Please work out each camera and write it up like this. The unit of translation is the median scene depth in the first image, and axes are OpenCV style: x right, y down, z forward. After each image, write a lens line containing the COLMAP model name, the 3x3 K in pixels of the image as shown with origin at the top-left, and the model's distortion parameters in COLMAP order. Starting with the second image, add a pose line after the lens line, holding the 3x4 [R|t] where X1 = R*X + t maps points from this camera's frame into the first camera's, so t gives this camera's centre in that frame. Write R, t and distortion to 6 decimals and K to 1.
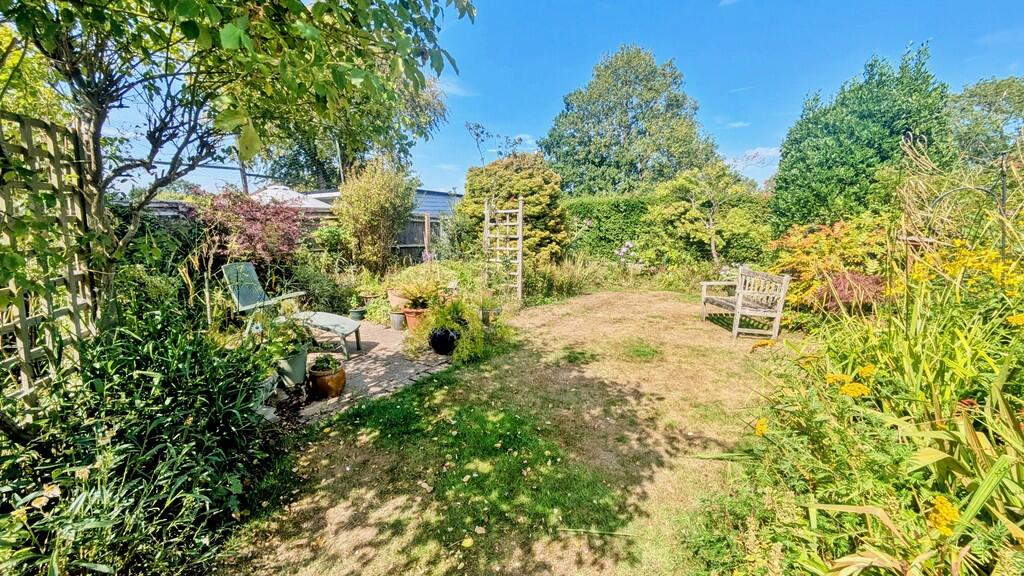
lens RADIAL K [[414.4, 0, 499.5], [0, 414.4, 283.0], [0, 0, 1]] dist [0.000075, -0.000007]
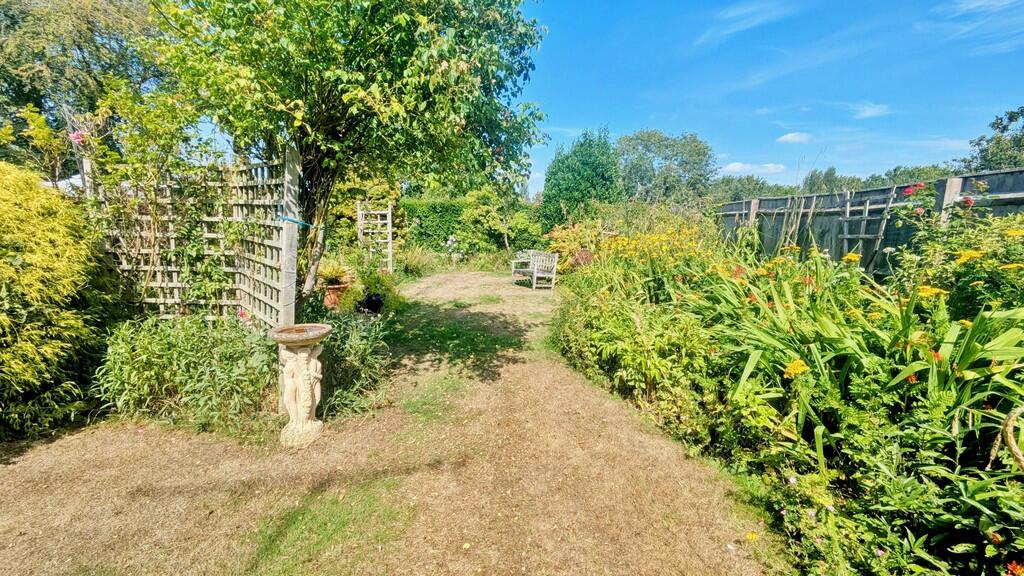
lens RADIAL K [[407.7, 0, 512.0], [0, 407.7, 288.0], [0, 0, 1]] dist [0.001091, 0.000101]
pose [[0.857978, -0.070386, 0.508841, -0.232061], [0.058027, 0.997508, 0.040140, 0.028995], [-0.510398, -0.004913, 0.859924, -0.254968]]
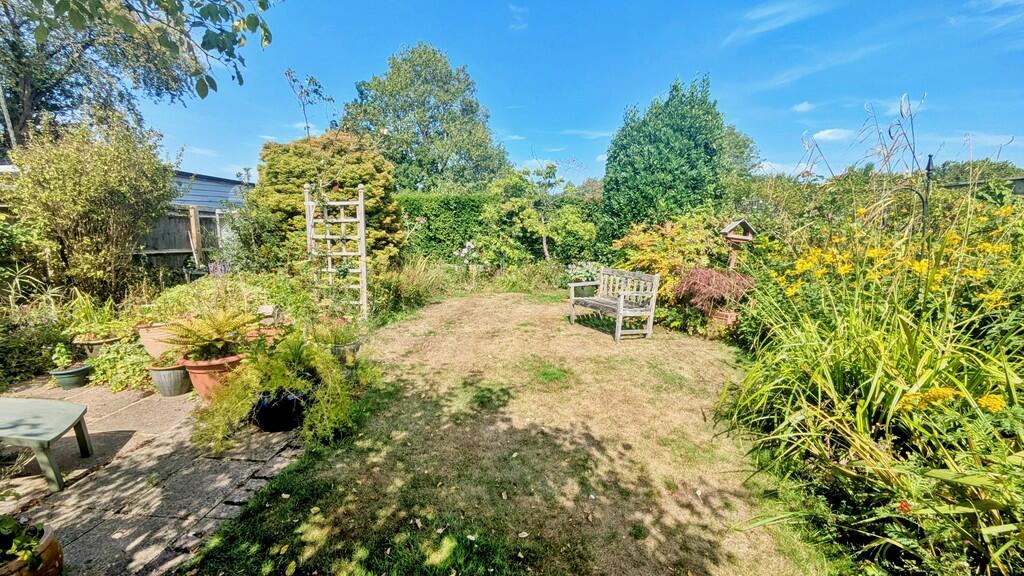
lens RADIAL K [[421.9, 0, 517.1], [0, 421.9, 280.5], [0, 0, 1]] dist [0.000768, 0.000274]
pose [[0.875513, -0.057136, 0.479805, -0.060681], [0.060833, 0.998117, 0.007856, -0.017524], [-0.479350, 0.022310, 0.877340, 0.152591]]
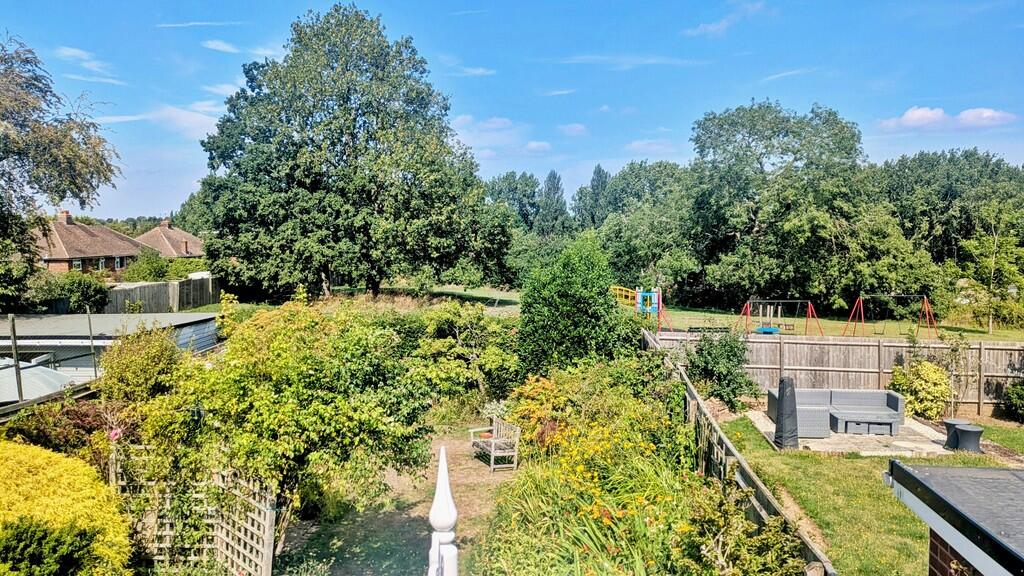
lens RADIAL K [[733.0, 0, 512.0], [0, 733.0, 288.0], [0, 0, 1]] dist [0.056324, -0.058074]
pose [[0.871367, -0.030261, 0.489698, -0.391361], [0.076770, 0.994211, -0.075166, -0.196037], [-0.484588, 0.103092, 0.868646, -0.849213]]
